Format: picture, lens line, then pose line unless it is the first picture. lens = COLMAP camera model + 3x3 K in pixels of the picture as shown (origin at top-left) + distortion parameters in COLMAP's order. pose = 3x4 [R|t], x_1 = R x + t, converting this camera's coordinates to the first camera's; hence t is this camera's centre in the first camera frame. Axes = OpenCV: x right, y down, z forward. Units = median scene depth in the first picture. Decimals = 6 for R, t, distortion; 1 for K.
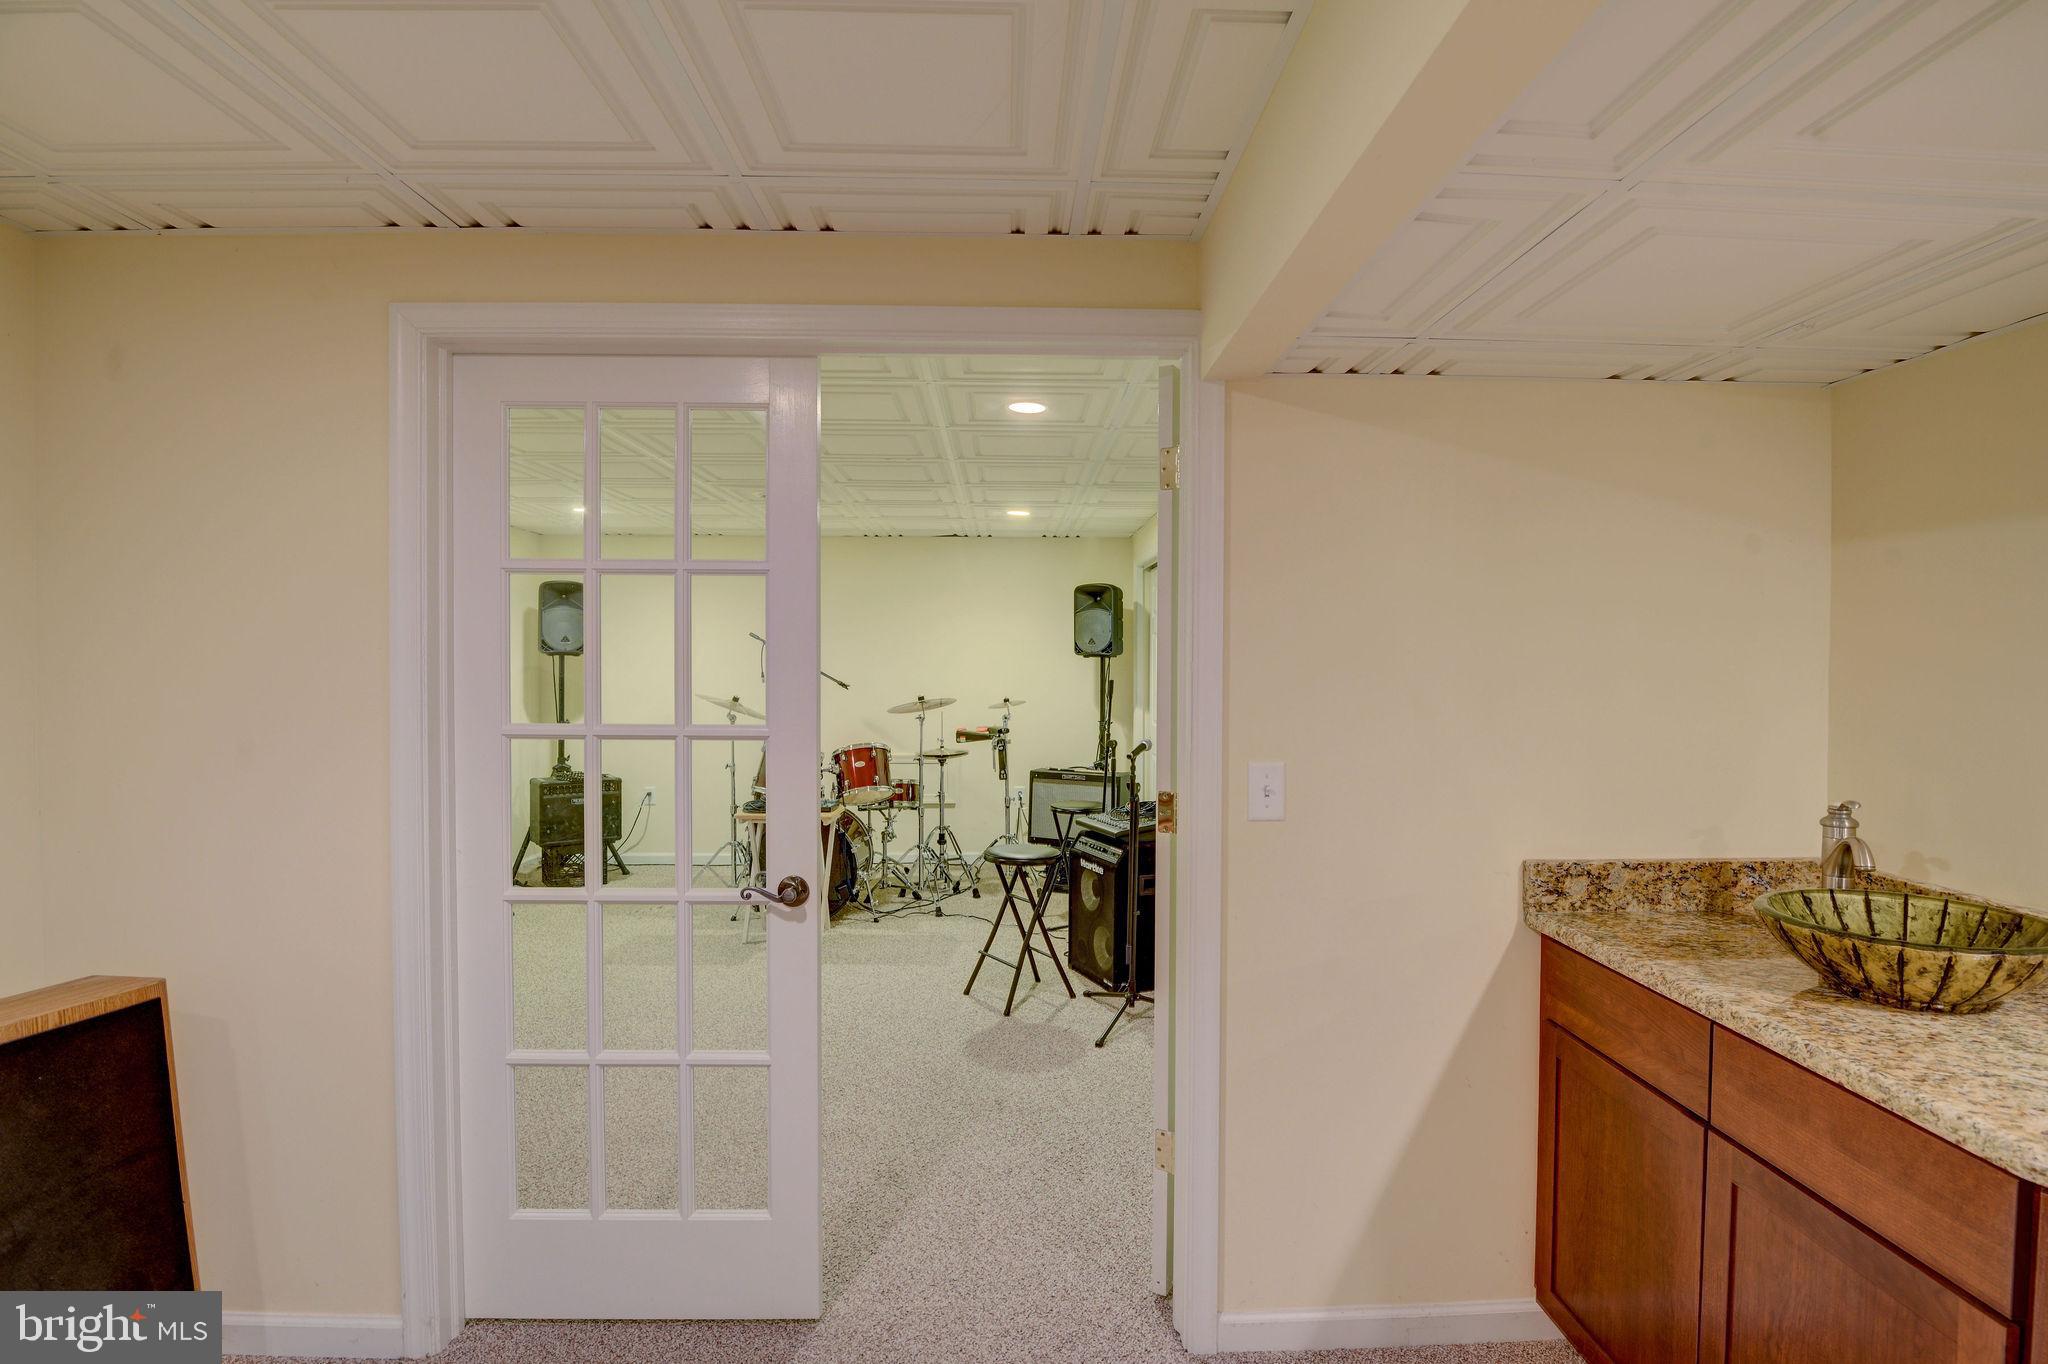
lens RADIAL K [[1027.0, 0, 1038.6], [0, 1027.0, 673.7], [0, 0, 1]] dist [-0.027472, -0.002163]
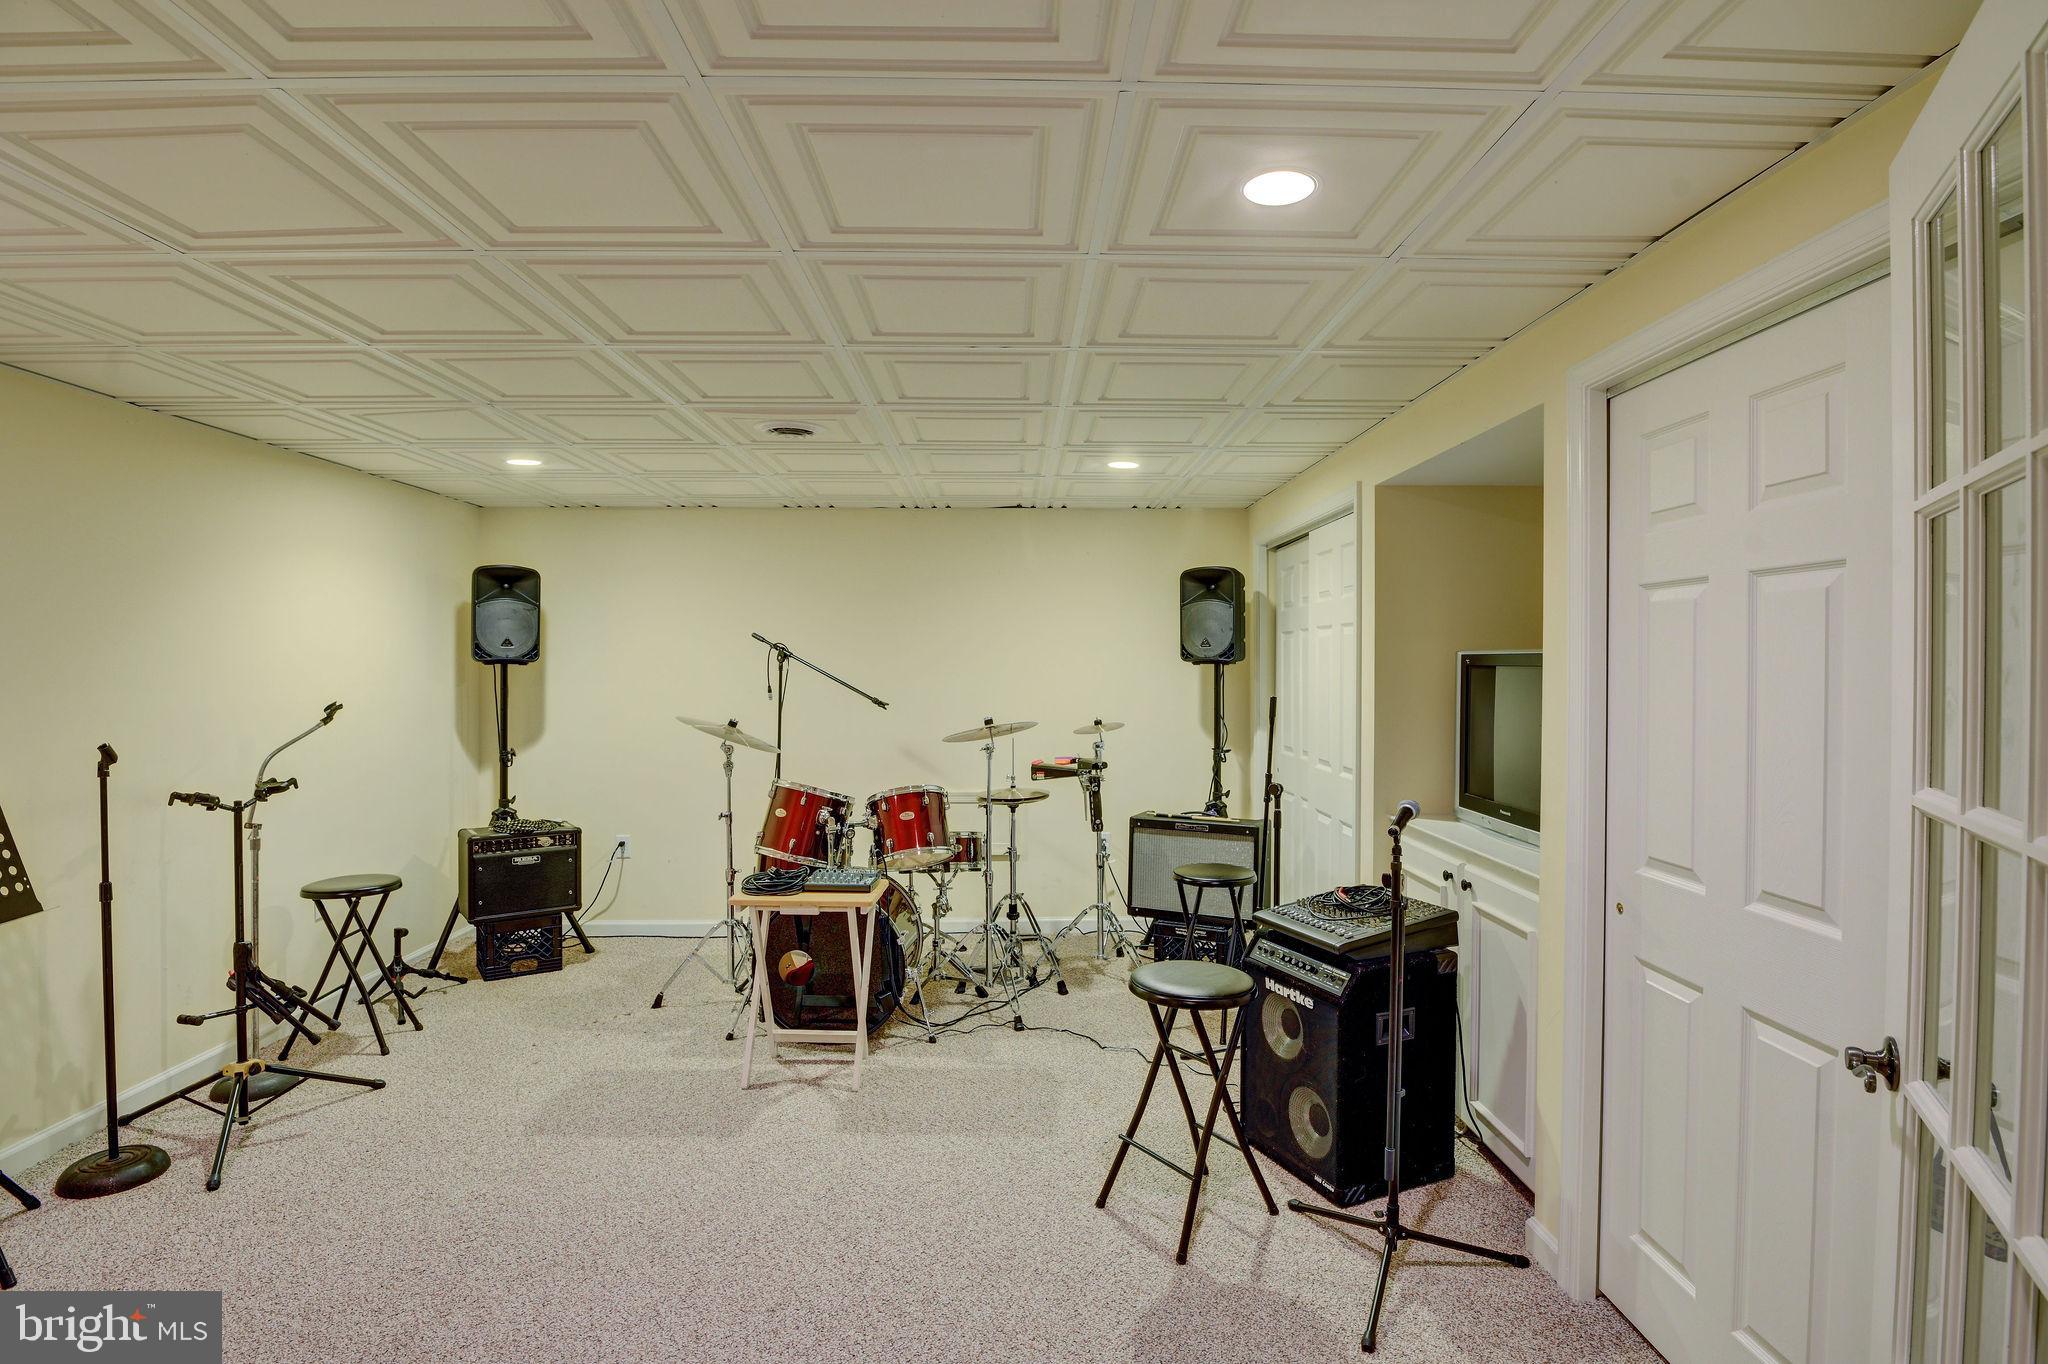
lens RADIAL K [[1027.0, 0, 1038.6], [0, 1027.0, 673.7], [0, 0, 1]] dist [-0.027472, -0.002163]
pose [[0.999987, -0.003357, -0.003875, -0.074330], [0.003329, 0.999969, -0.007111, -0.004491], [0.003899, 0.007098, 0.999967, 0.269134]]
